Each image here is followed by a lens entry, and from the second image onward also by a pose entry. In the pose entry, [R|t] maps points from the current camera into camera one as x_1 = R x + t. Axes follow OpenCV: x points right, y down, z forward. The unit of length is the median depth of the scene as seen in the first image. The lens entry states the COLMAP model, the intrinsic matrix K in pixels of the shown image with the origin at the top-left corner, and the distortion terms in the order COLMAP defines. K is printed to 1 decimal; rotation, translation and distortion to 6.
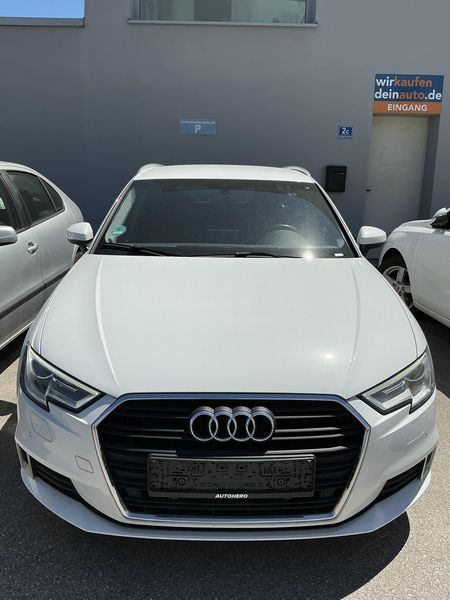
lens RADIAL K [[497.4, 0, 225.0], [0, 497.4, 300.0], [0, 0, 1]] dist [0.049265, -0.106714]
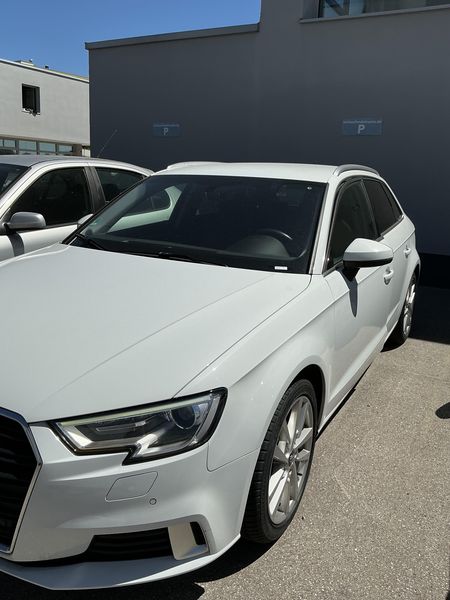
lens RADIAL K [[497.4, 0, 225.0], [0, 497.4, 300.0], [0, 0, 1]] dist [0.049265, -0.106714]
pose [[0.876501, 0.131679, -0.463041, 0.448539], [-0.138002, 0.990222, 0.020370, -0.035422], [0.461196, 0.046046, 0.886103, 0.194991]]
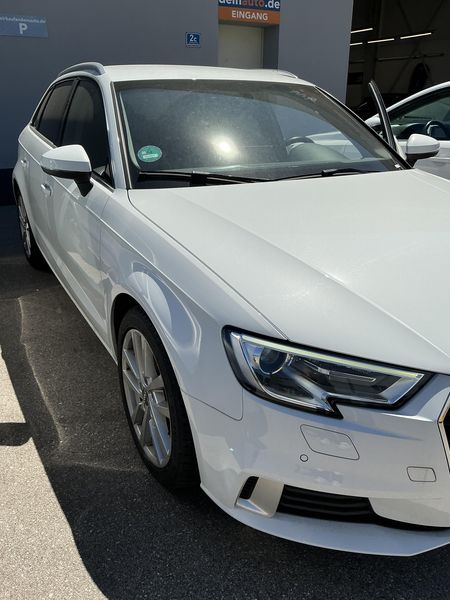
lens RADIAL K [[497.4, 0, 225.0], [0, 497.4, 300.0], [0, 0, 1]] dist [0.049265, -0.106714]
pose [[0.893903, -0.172976, 0.413541, -0.392852], [0.113202, 0.979756, 0.165117, -0.032829], [-0.433731, -0.100785, 0.895388, 0.253198]]
